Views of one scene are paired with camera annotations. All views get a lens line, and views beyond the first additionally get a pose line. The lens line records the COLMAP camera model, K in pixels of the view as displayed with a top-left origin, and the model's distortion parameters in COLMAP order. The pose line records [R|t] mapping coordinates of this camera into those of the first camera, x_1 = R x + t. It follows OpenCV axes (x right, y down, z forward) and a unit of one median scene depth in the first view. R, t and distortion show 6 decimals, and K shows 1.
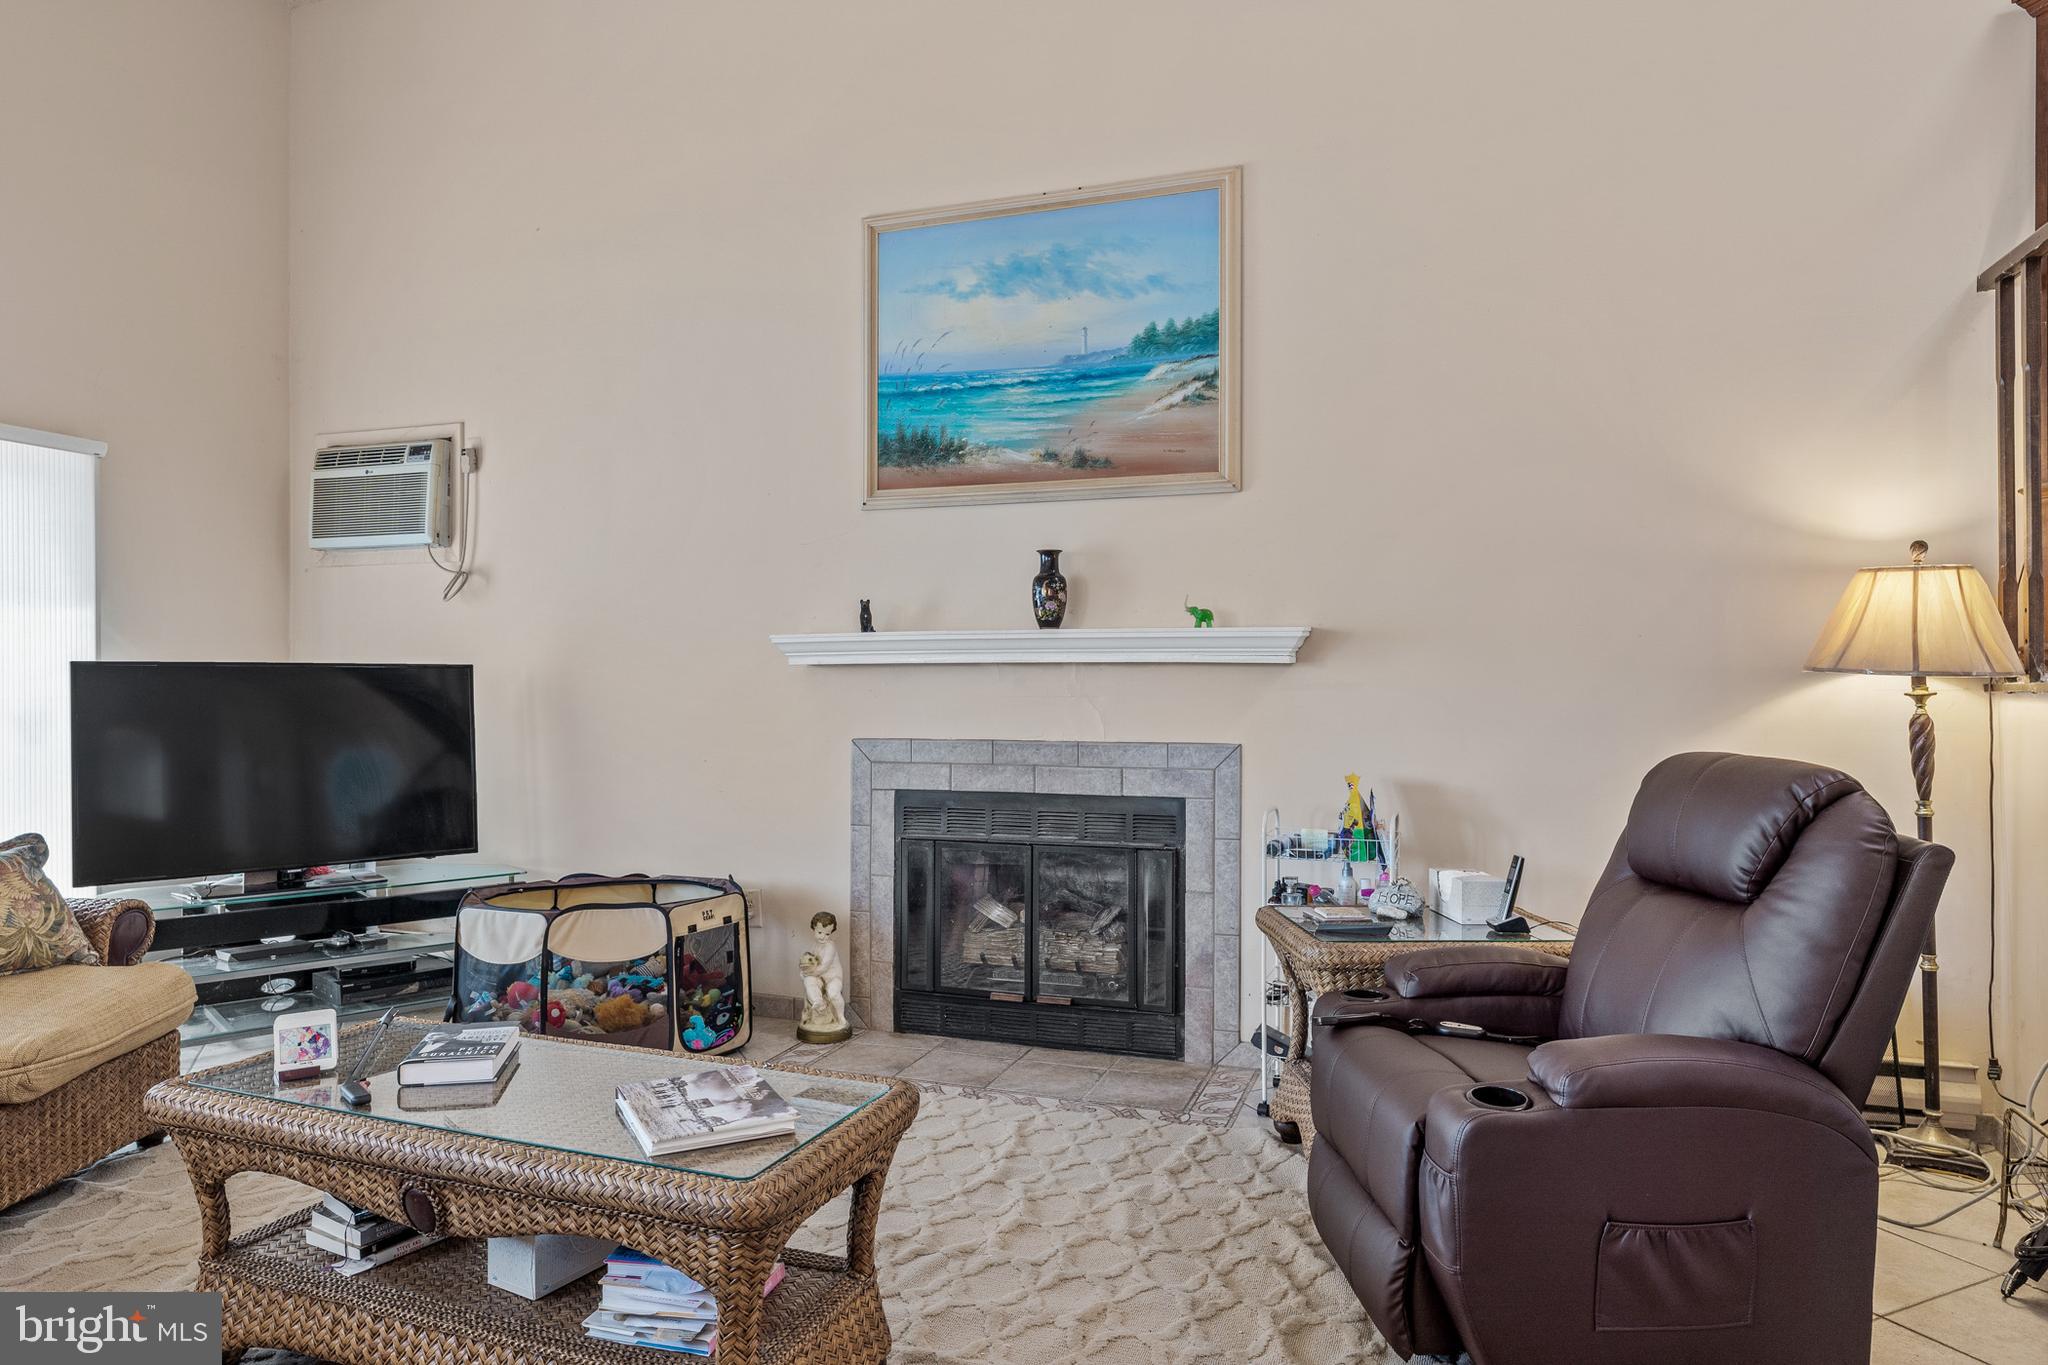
lens RADIAL K [[1271.1, 0, 1012.7], [0, 1271.1, 682.7], [0, 0, 1]] dist [0.001278, -0.002765]
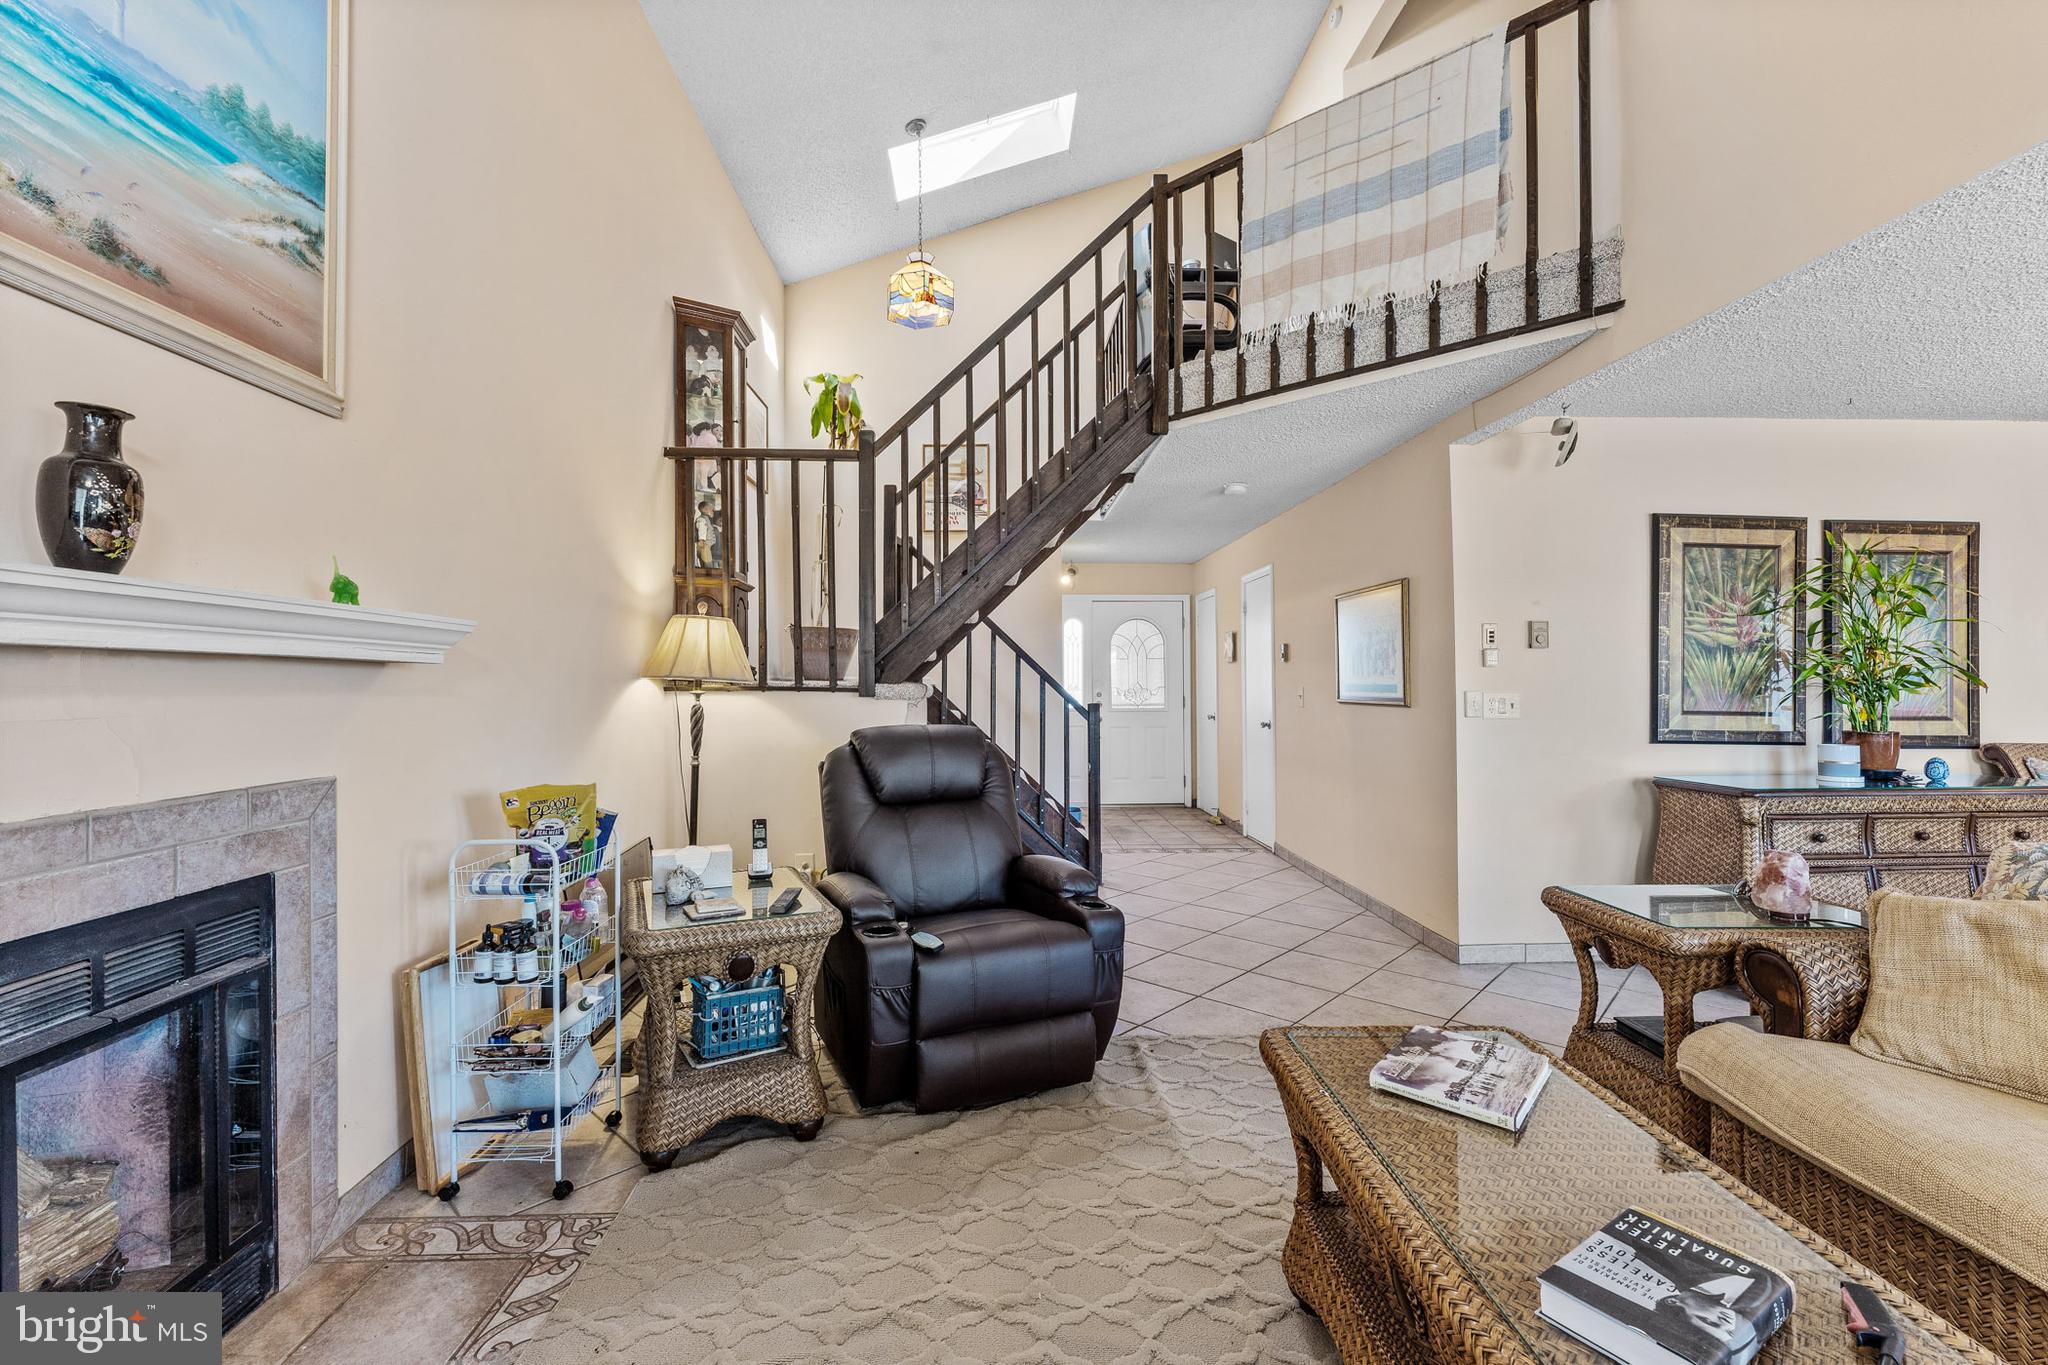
lens RADIAL K [[862.6, 0, 1014.8], [0, 862.6, 671.9], [0, 0, 1]] dist [-0.001201, -0.001750]
pose [[-0.371566, 0.013146, 0.928314, -0.389897], [0.001818, 0.999908, -0.013432, -0.002485], [-0.928405, -0.003303, -0.371556, 0.800322]]
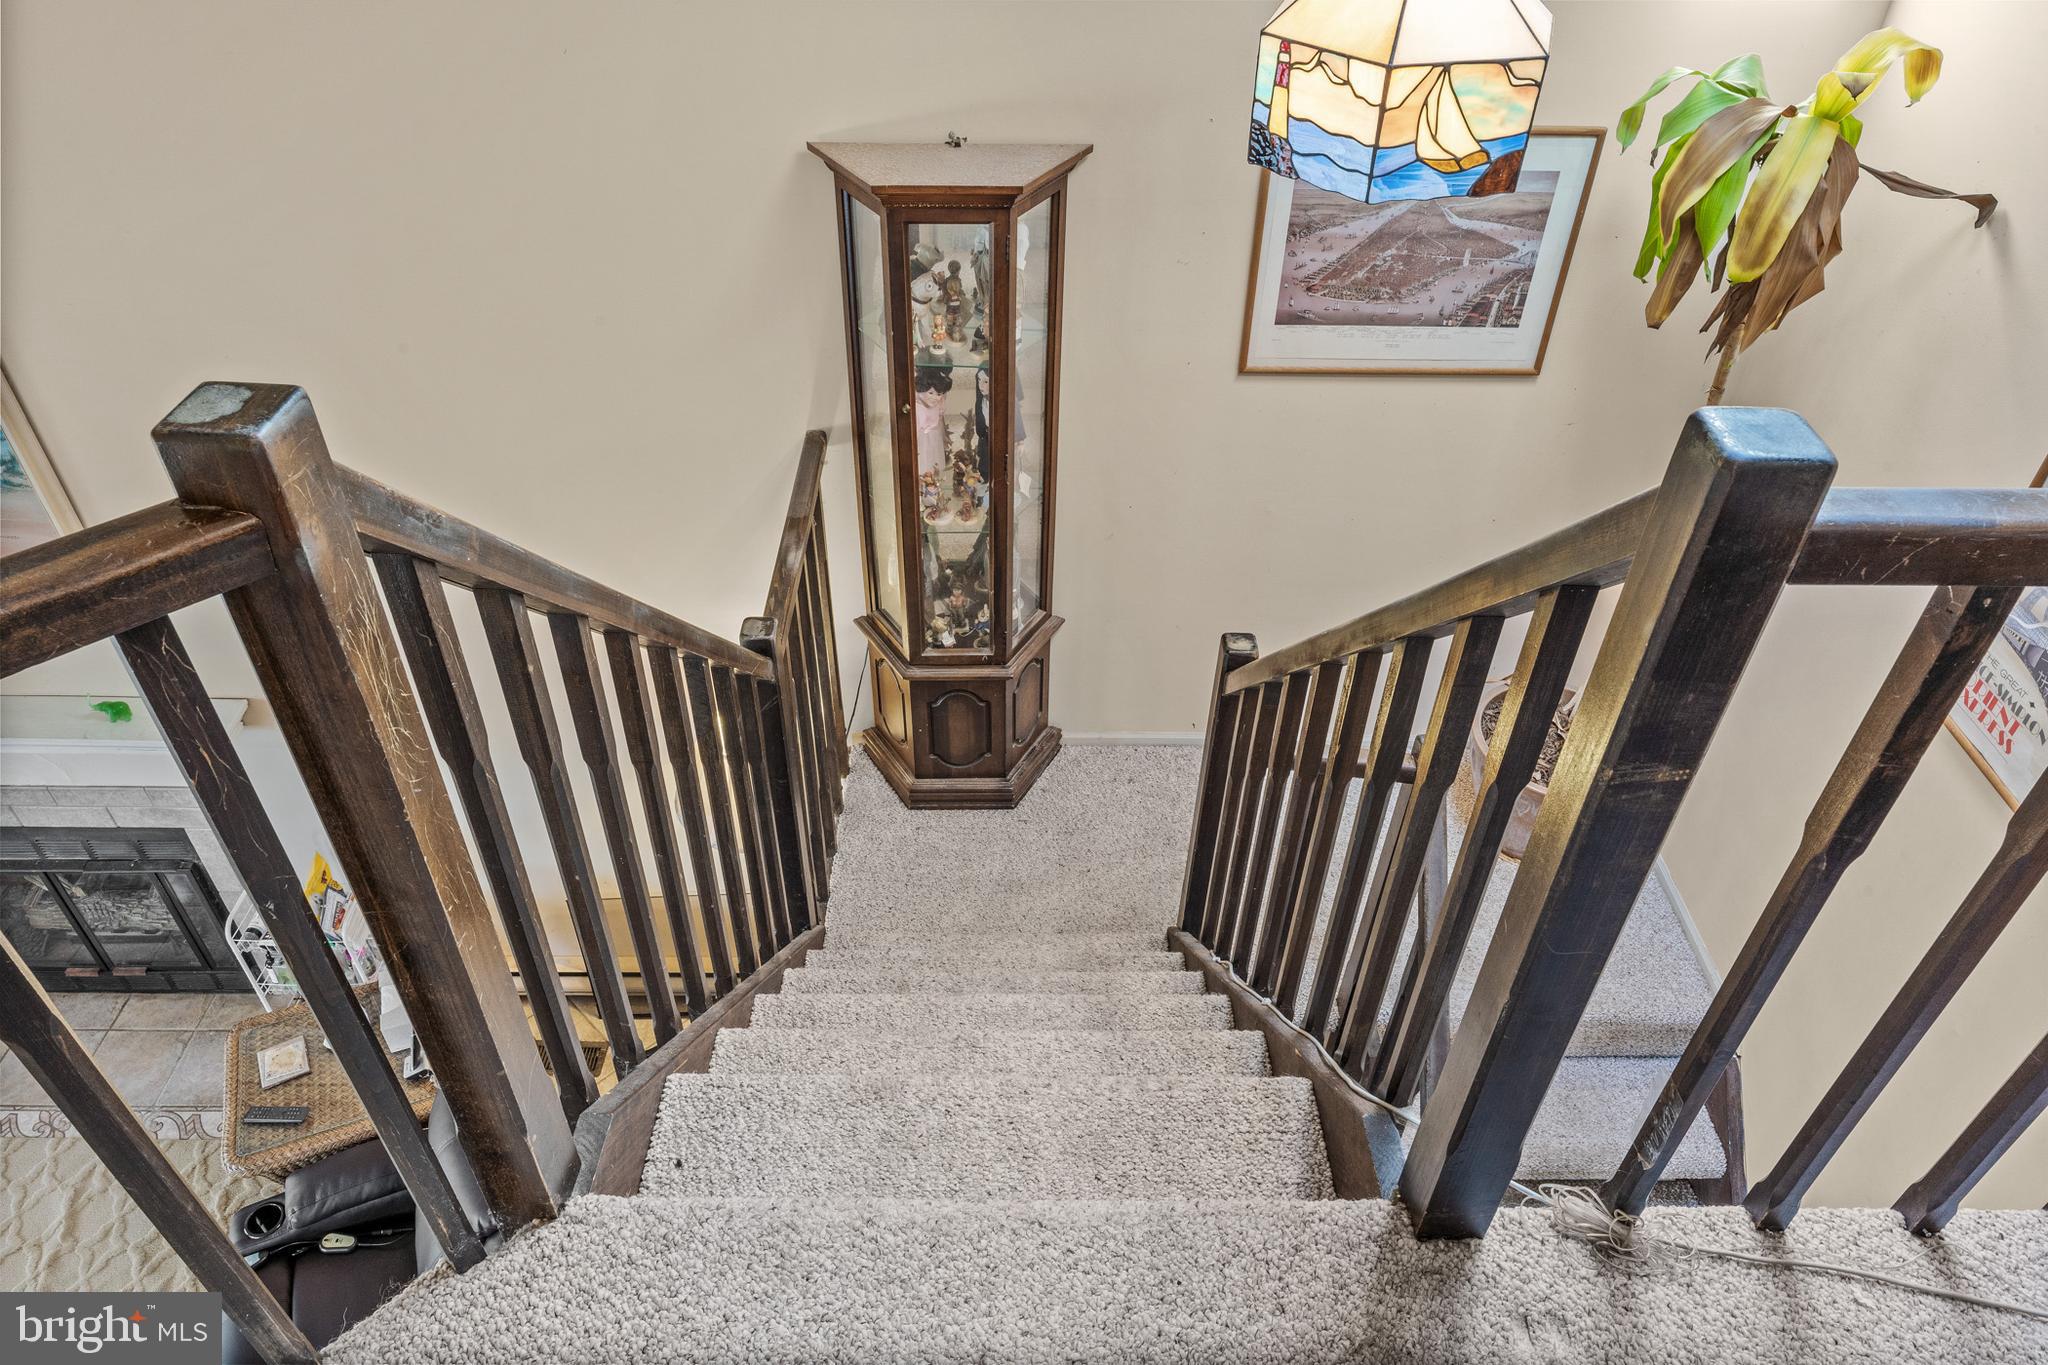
lens RADIAL K [[1304.0, 0, 1018.1], [0, 1304.0, 681.5], [0, 0, 1]] dist [0.002824, -0.003432]
pose [[0.938883, -0.210790, 0.272150, 0.486729], [-0.010314, 0.773012, 0.634308, -0.643813], [-0.344081, -0.598348, 0.723594, 0.097368]]
